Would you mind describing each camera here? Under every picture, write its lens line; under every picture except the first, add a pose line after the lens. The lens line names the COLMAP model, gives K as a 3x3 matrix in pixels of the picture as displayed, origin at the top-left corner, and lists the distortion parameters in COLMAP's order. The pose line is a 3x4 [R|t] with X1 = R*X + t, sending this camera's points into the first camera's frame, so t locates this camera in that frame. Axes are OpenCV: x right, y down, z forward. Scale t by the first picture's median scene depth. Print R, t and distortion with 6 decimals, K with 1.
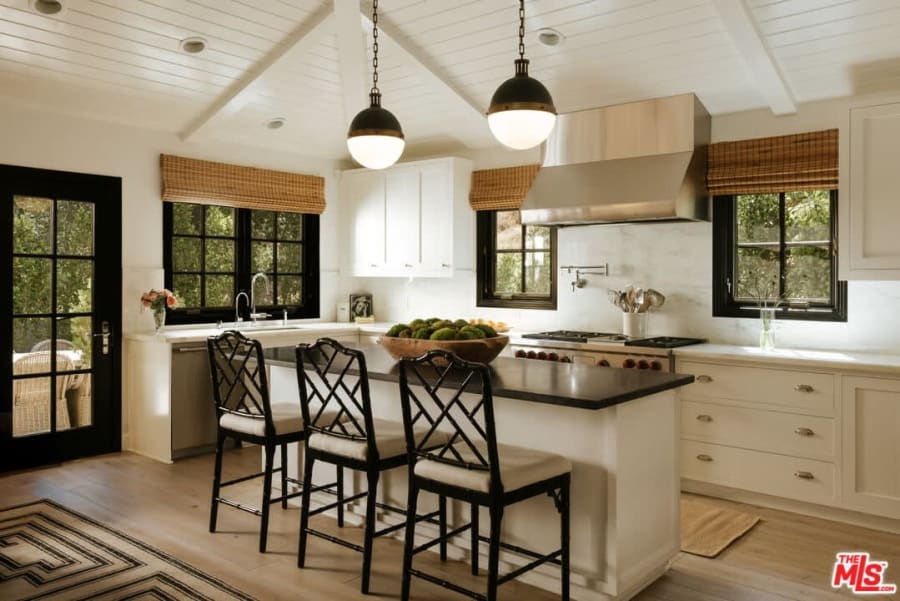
lens RADIAL K [[737.8, 0, 448.3], [0, 737.8, 284.6], [0, 0, 1]] dist [0.083149, -0.003899]
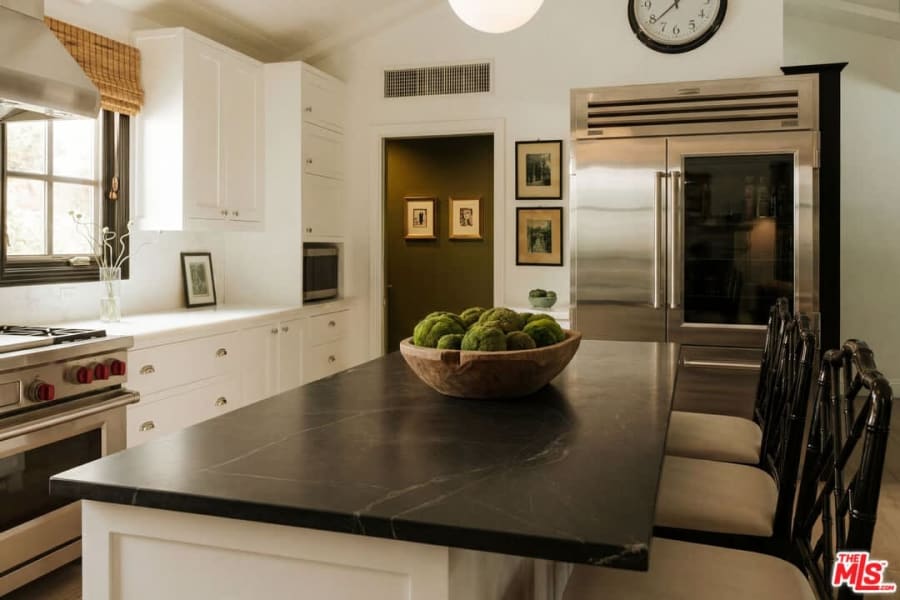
lens RADIAL K [[722.5, 0, 450.7], [0, 722.5, 323.4], [0, 0, 1]] dist [-0.016846, -0.007845]
pose [[-0.377619, -0.100843, 0.920454, -0.335881], [0.008242, 0.993647, 0.112243, 0.009999], [-0.925924, 0.049972, -0.374389, 0.884772]]
